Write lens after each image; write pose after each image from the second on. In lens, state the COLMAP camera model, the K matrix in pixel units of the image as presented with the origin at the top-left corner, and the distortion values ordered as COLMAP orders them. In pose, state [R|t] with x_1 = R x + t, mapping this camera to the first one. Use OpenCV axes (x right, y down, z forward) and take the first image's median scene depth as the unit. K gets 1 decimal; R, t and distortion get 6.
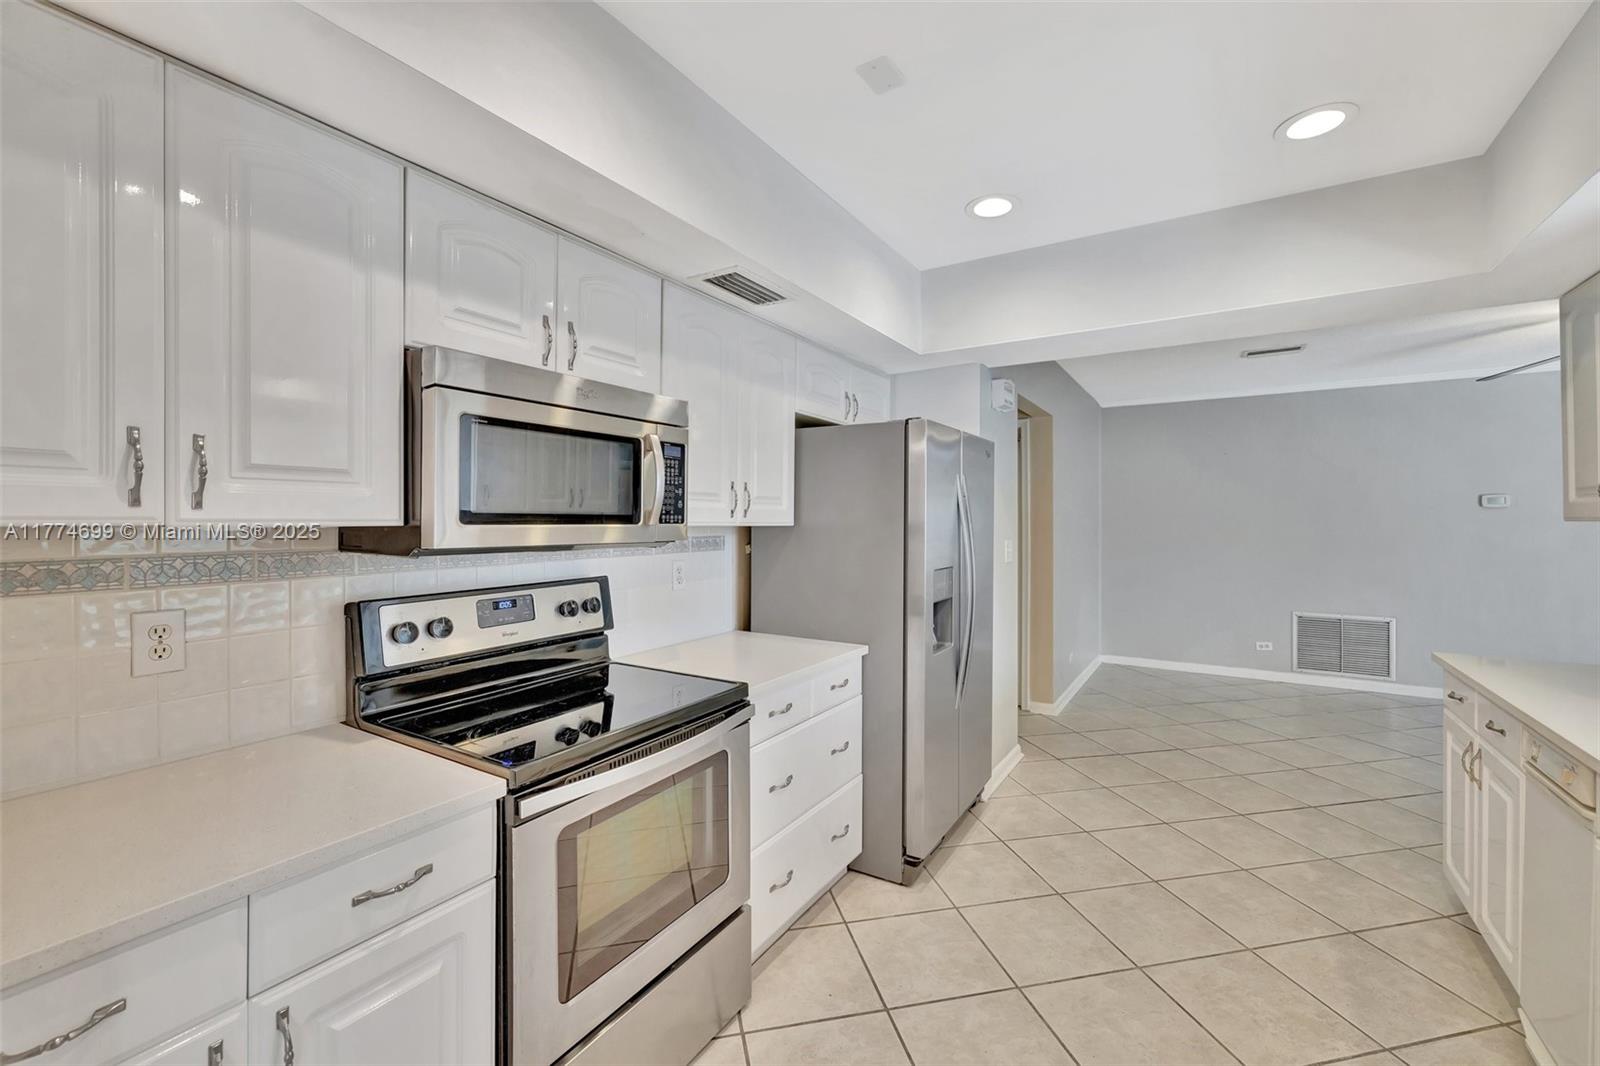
lens RADIAL K [[674.8, 0, 802.5], [0, 674.8, 518.1], [0, 0, 1]] dist [0.005974, -0.000443]
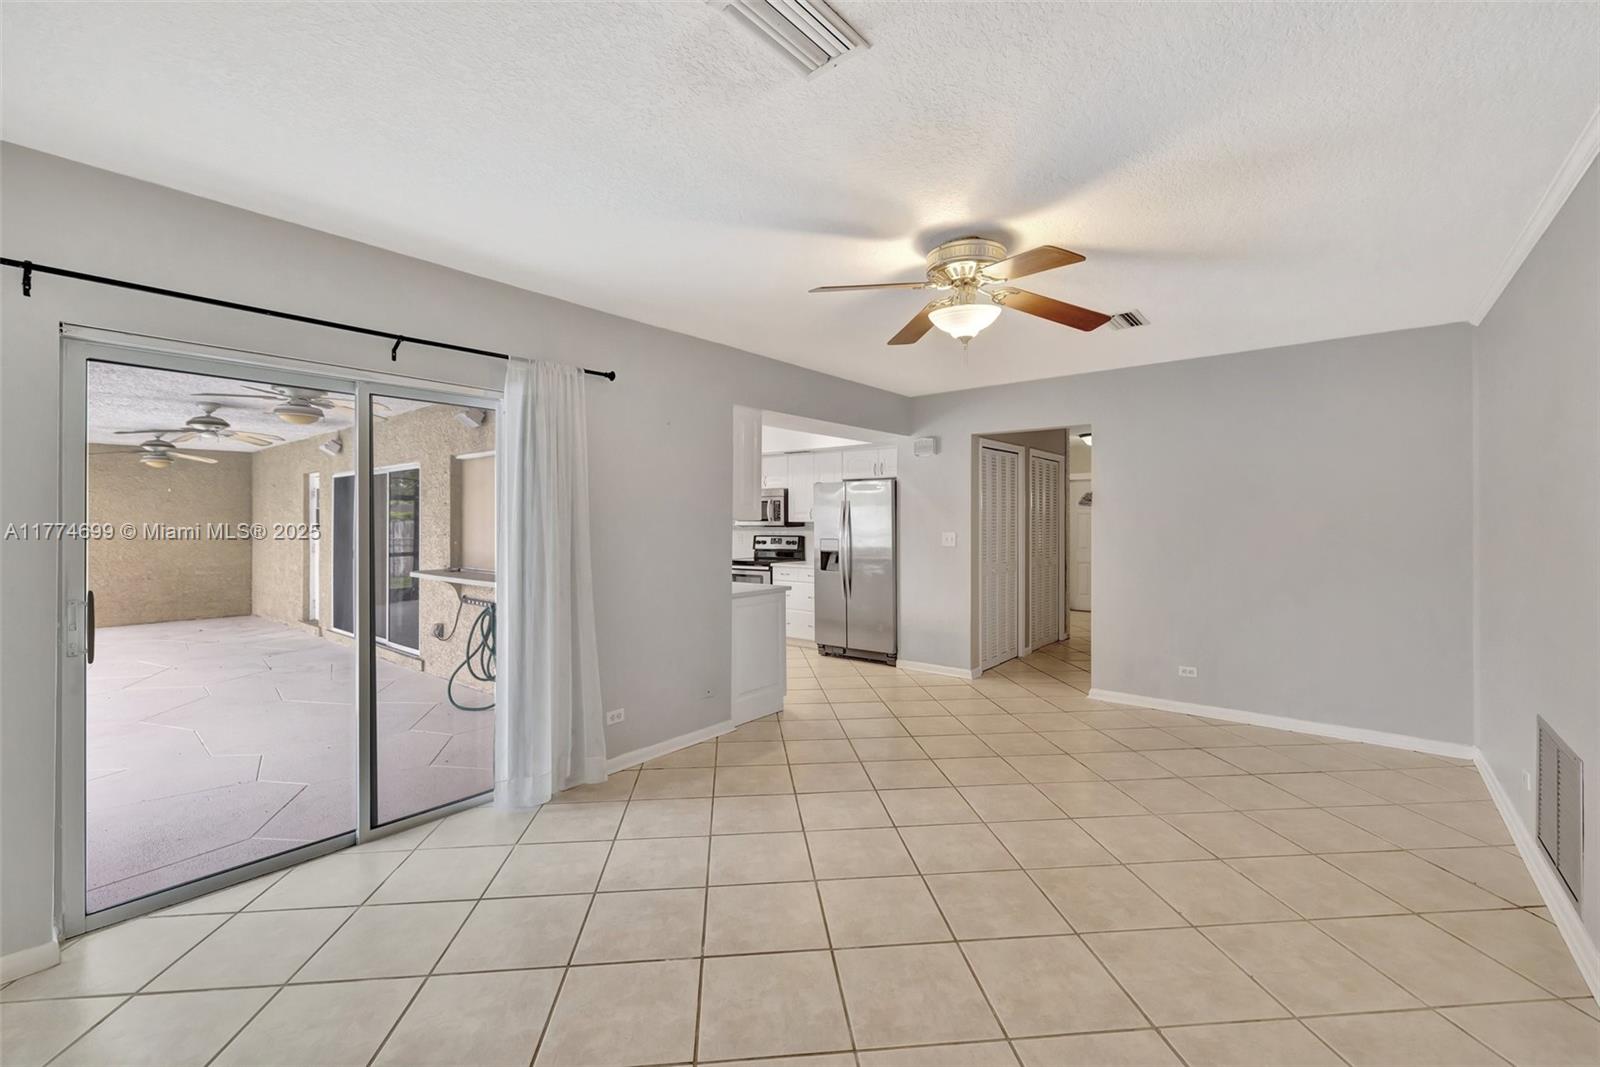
lens RADIAL K [[674.8, 0, 802.5], [0, 674.8, 518.6], [0, 0, 1]] dist [0.005974, -0.000443]
pose [[-0.117238, -0.002194, -0.993101, 3.233468], [0.008351, 0.999960, -0.003195, 0.006920], [0.993069, -0.008668, -0.117215, 1.414001]]
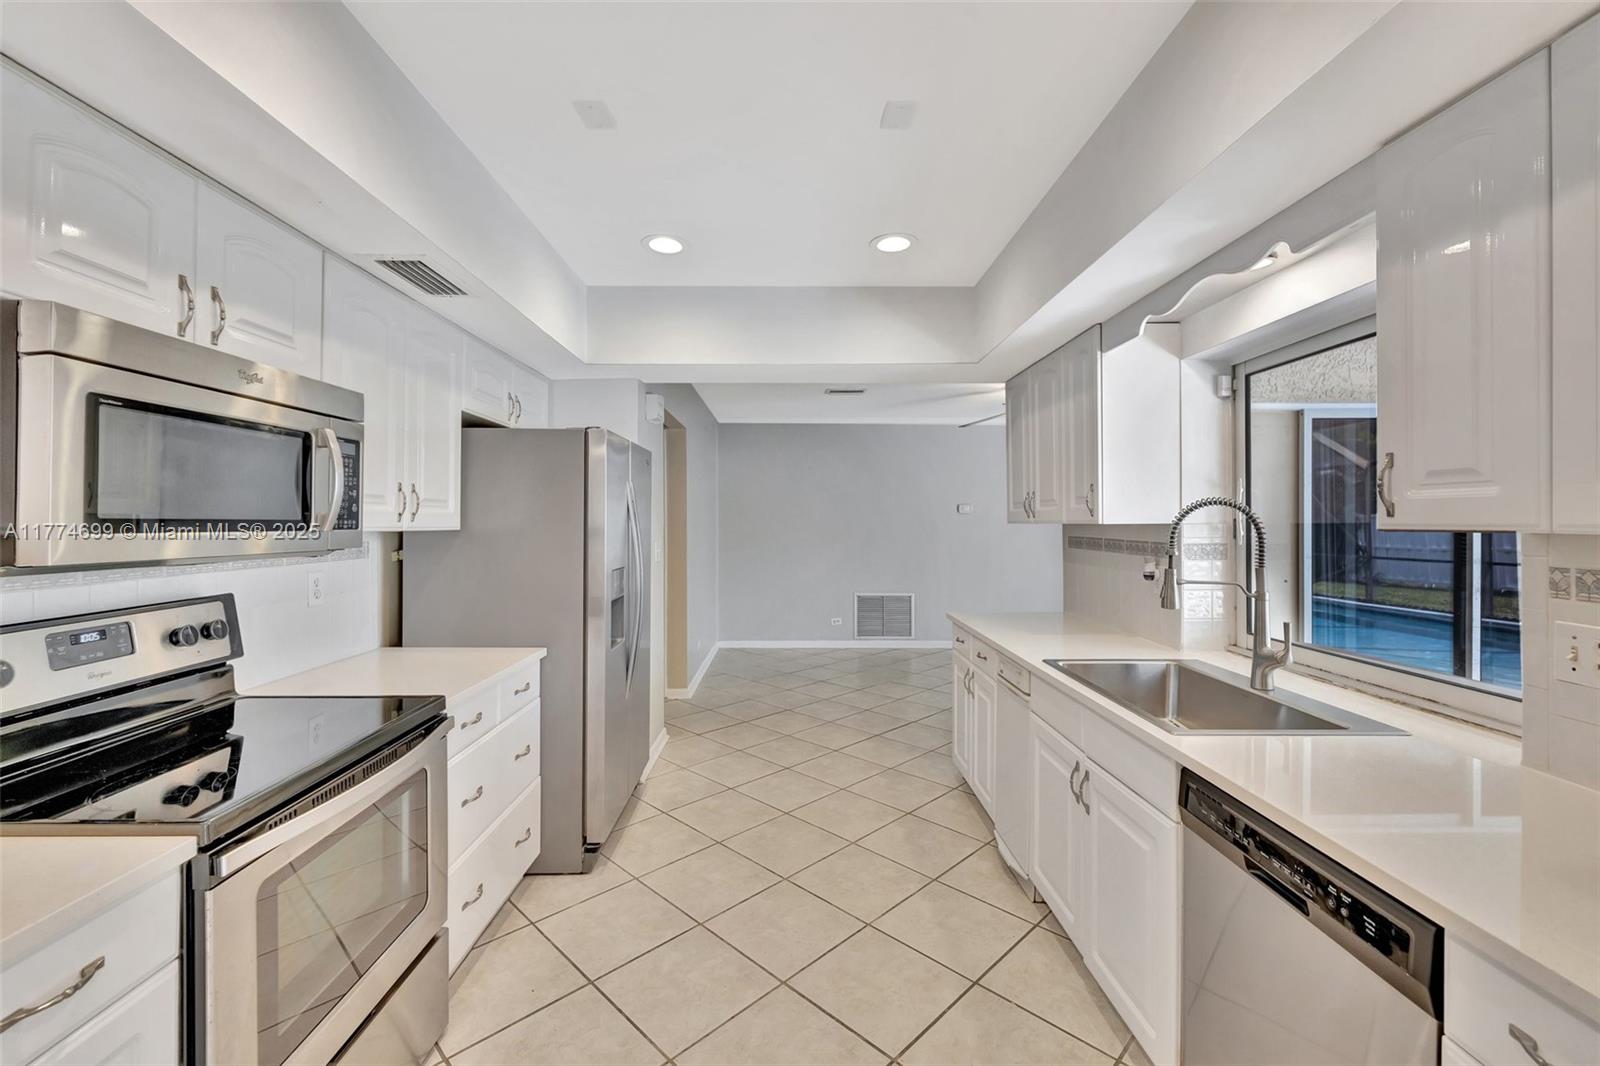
lens RADIAL K [[670.7, 0, 802.5], [0, 670.7, 515.9], [0, 0, 1]] dist [0.002832, 0.000213]
pose [[0.839868, 0.002972, 0.542783, -0.147478], [0.000024, 0.999985, -0.005512, -0.004140], [-0.542791, 0.004642, 0.839855, -0.064594]]
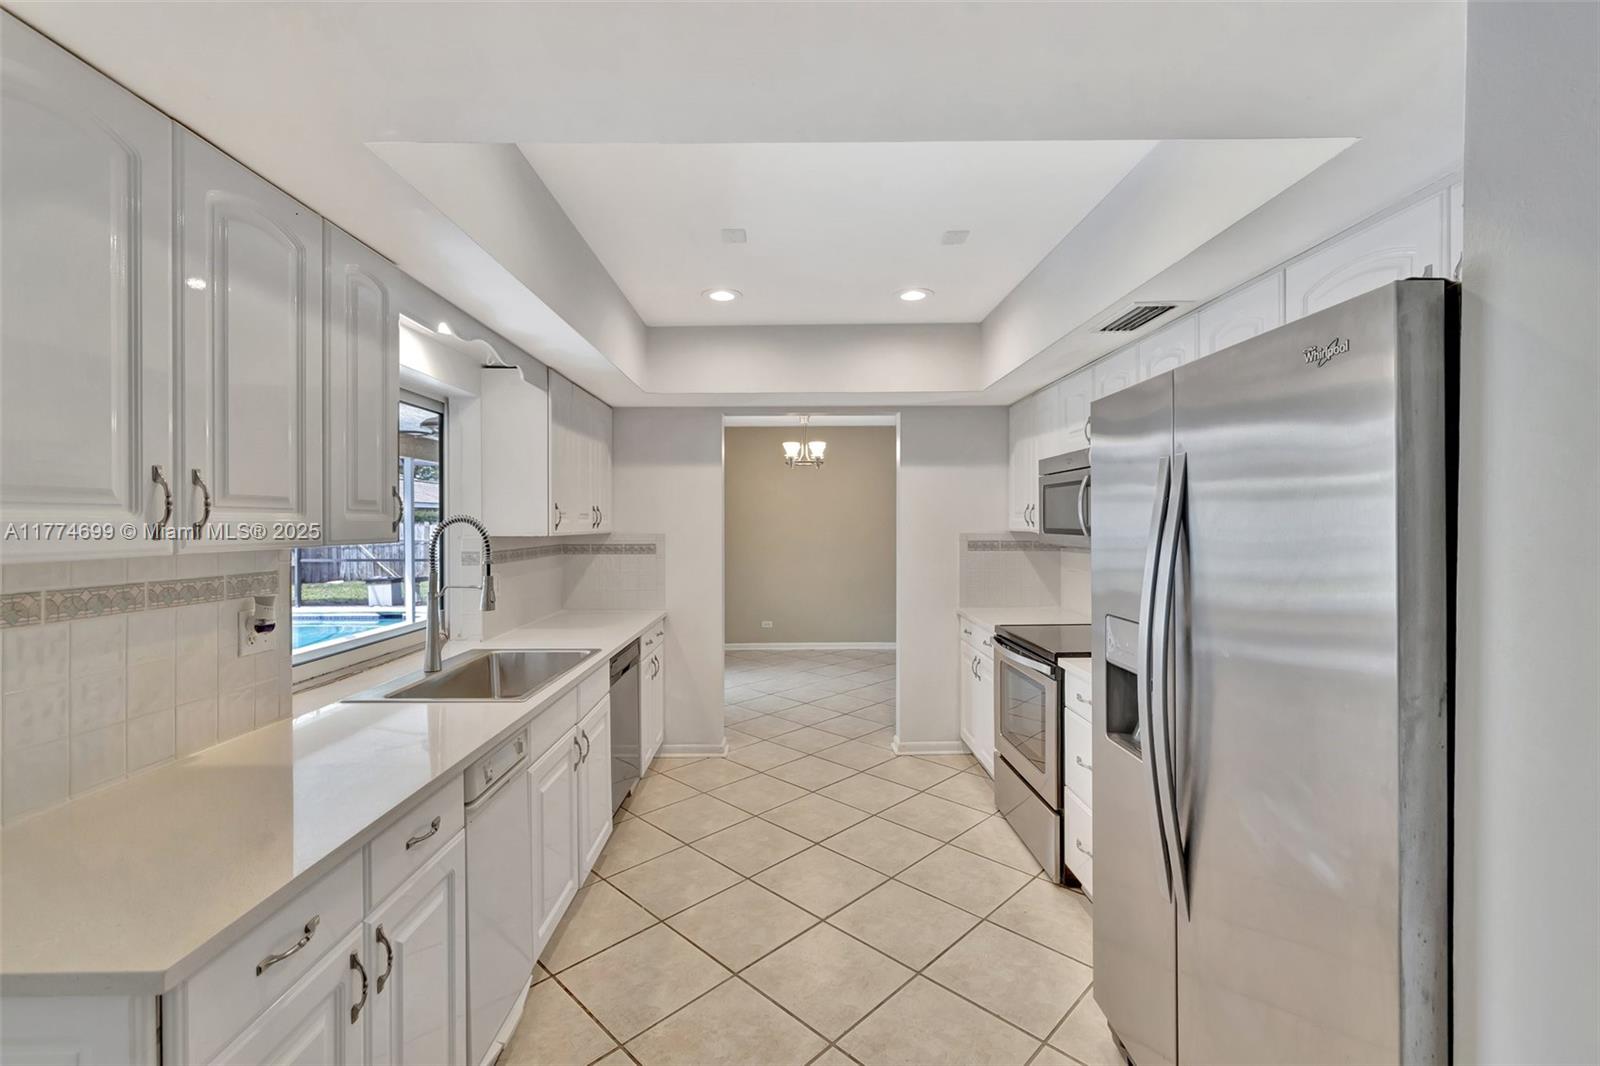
lens RADIAL K [[674.8, 0, 802.5], [0, 674.8, 518.1], [0, 0, 1]] dist [0.005974, -0.000443]
pose [[-0.842096, -0.000300, -0.539328, 0.939182], [0.006256, 0.999927, -0.010324, -0.015620], [0.539292, -0.012068, -0.842033, 1.611563]]
